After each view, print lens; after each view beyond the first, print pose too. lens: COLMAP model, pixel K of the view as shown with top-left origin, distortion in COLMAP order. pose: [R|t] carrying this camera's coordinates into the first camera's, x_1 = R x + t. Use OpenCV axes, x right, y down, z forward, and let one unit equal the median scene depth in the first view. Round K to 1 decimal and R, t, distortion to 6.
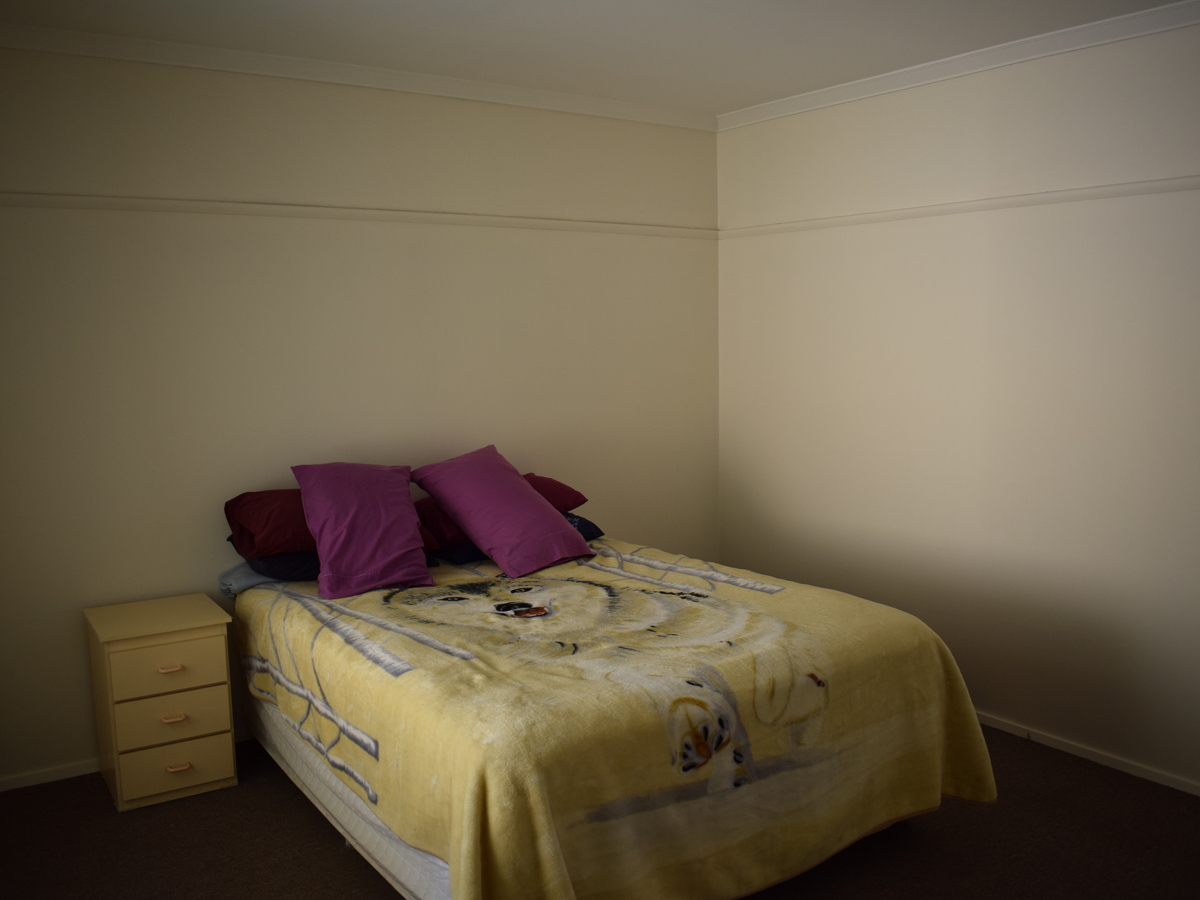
lens RADIAL K [[1049.5, 0, 600.0], [0, 1049.5, 450.0], [0, 0, 1]] dist [-0.104974, 0.019185]
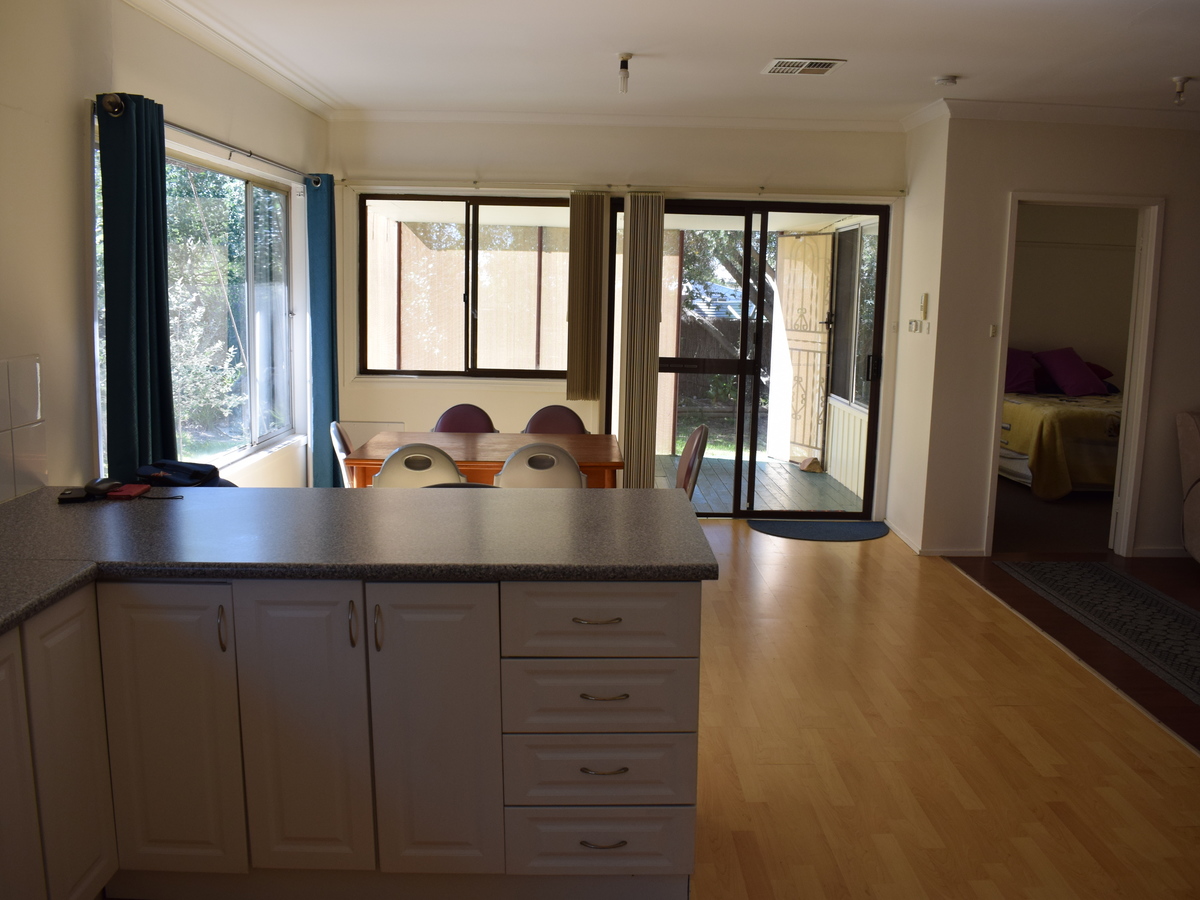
lens RADIAL K [[1049.5, 0, 600.0], [0, 1049.5, 450.0], [0, 0, 1]] dist [-0.104974, 0.019185]
pose [[0.829880, 0.115030, -0.545956, 0.498044], [-0.095460, 0.993361, 0.064192, 0.296751], [0.549715, -0.001155, 0.835351, -2.437756]]
